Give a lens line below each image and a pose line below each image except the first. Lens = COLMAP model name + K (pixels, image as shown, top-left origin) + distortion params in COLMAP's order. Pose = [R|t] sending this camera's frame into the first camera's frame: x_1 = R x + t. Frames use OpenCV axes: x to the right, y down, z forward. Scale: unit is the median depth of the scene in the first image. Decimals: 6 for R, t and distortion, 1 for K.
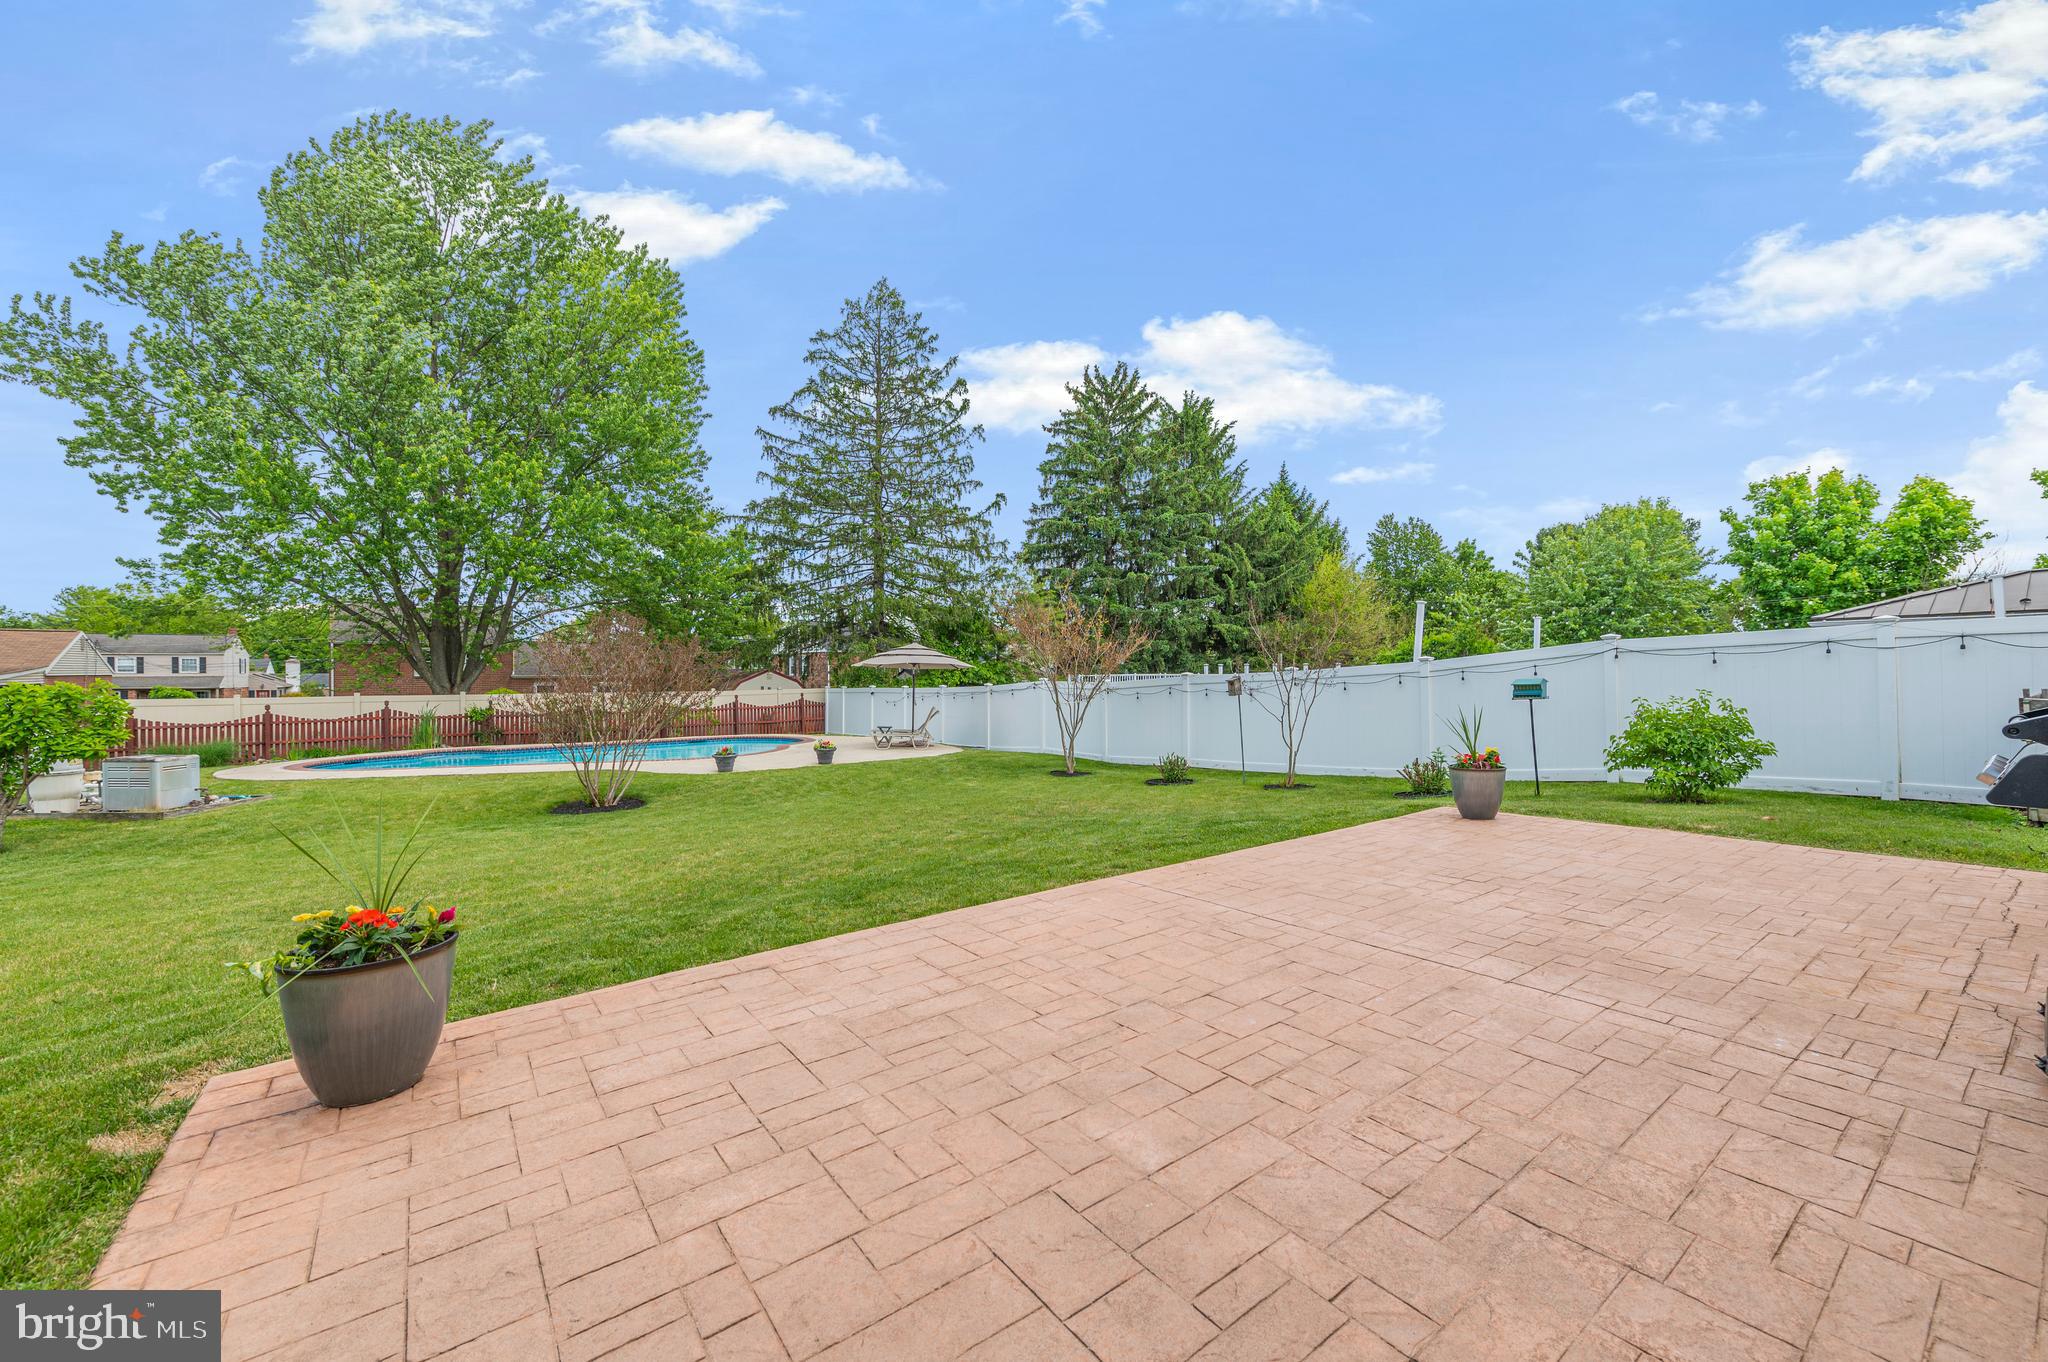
lens RADIAL K [[812.6, 0, 1032.4], [0, 812.6, 673.8], [0, 0, 1]] dist [0.003490, -0.000441]
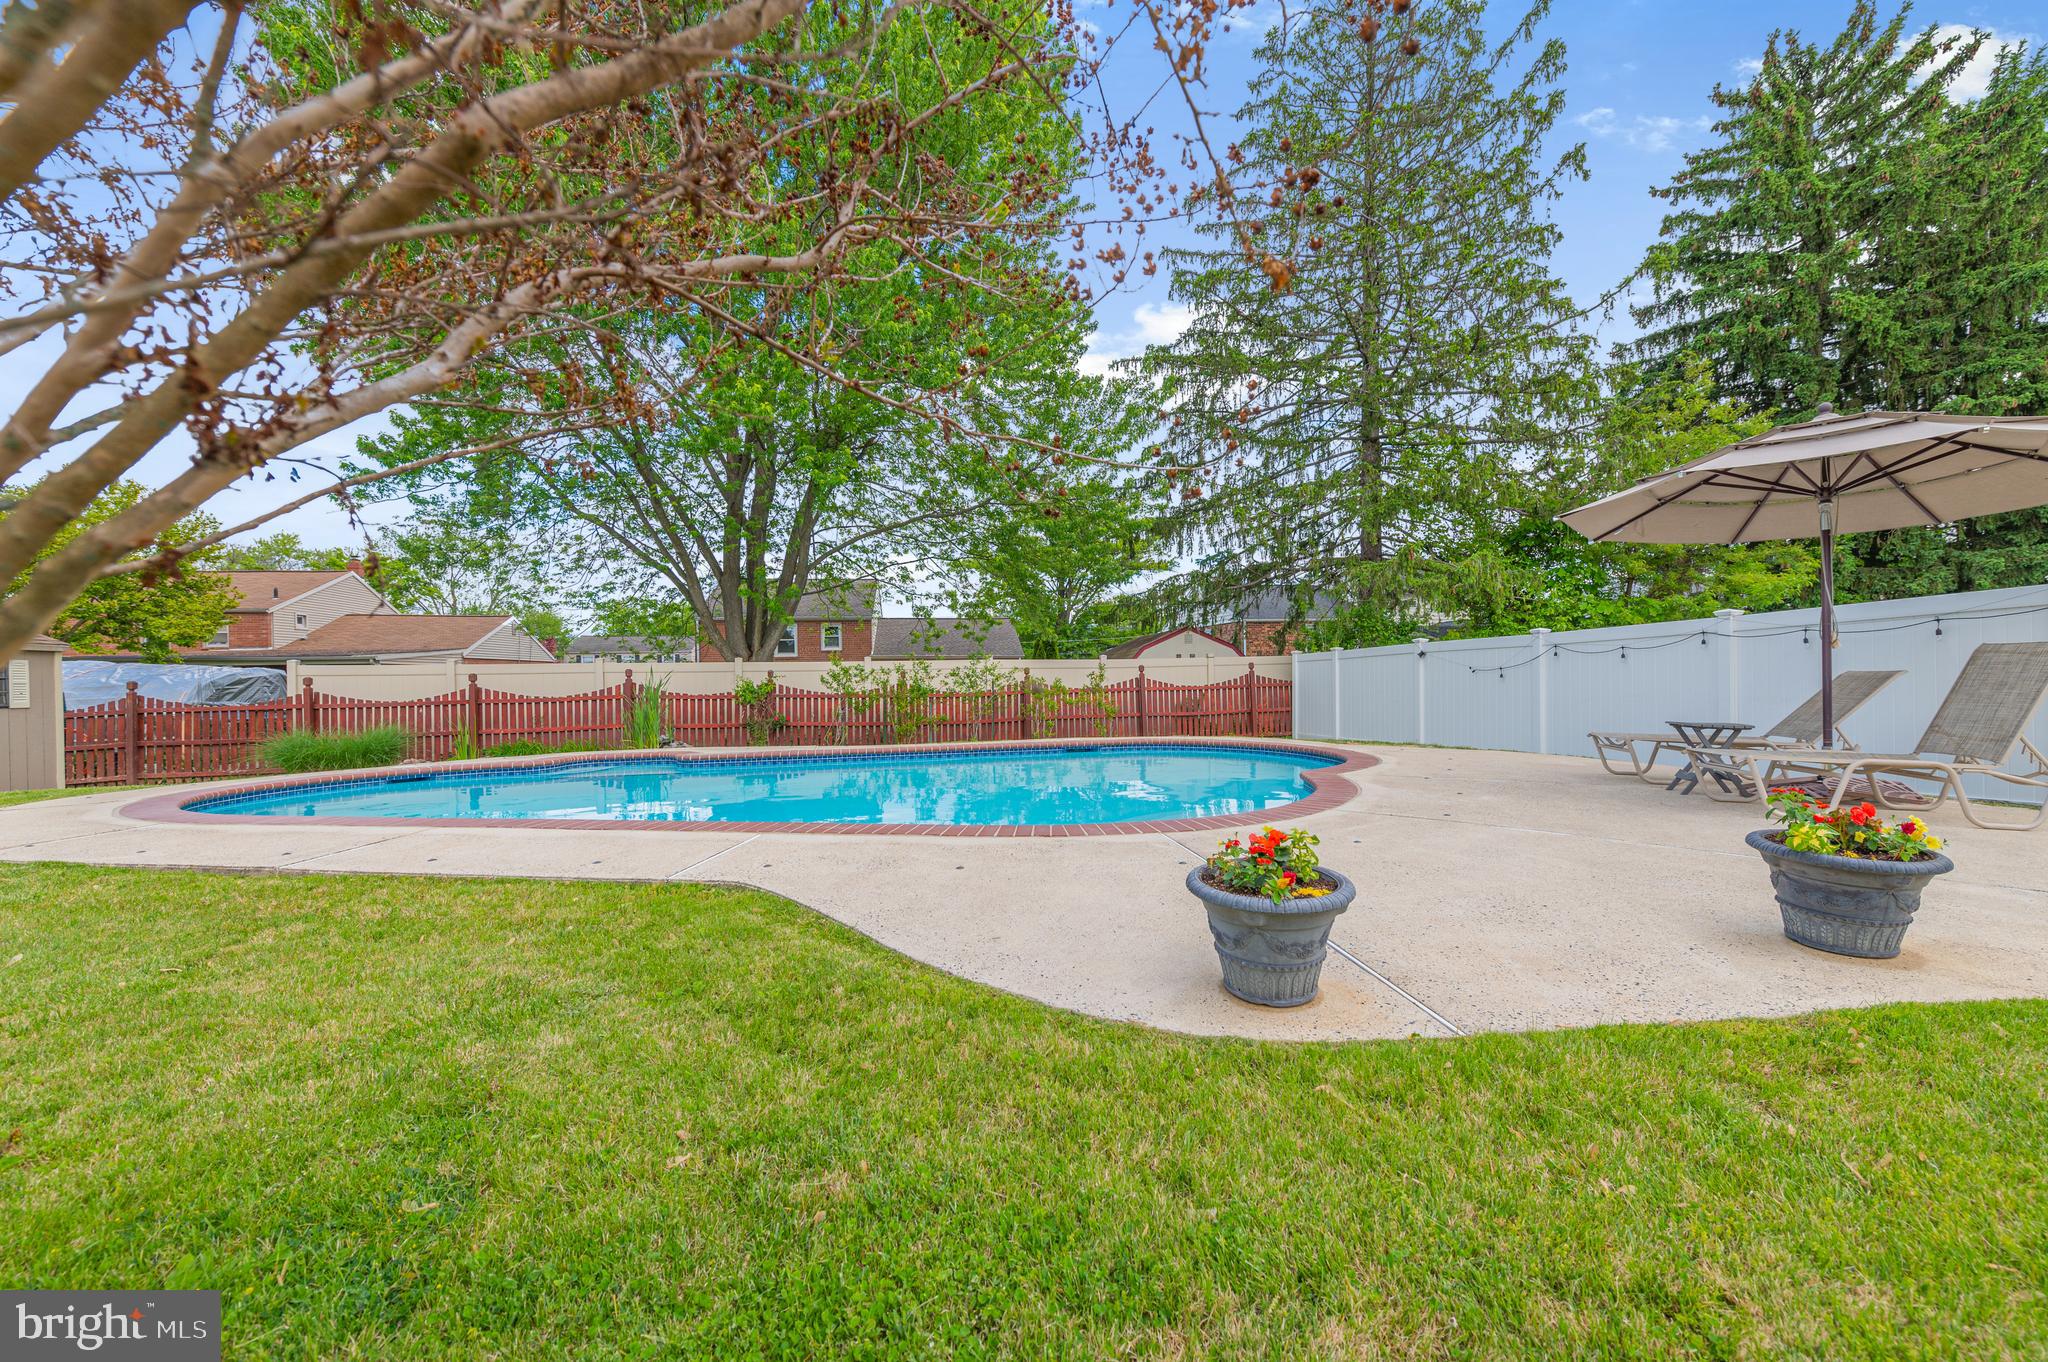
lens RADIAL K [[812.6, 0, 1024.6], [0, 812.6, 680.3], [0, 0, 1]] dist [0.003490, -0.000441]
pose [[0.899710, -0.005456, -0.436455, -0.156848], [0.009799, 0.999922, 0.007701, 0.026175], [0.436379, -0.011205, 0.899693, 0.373850]]
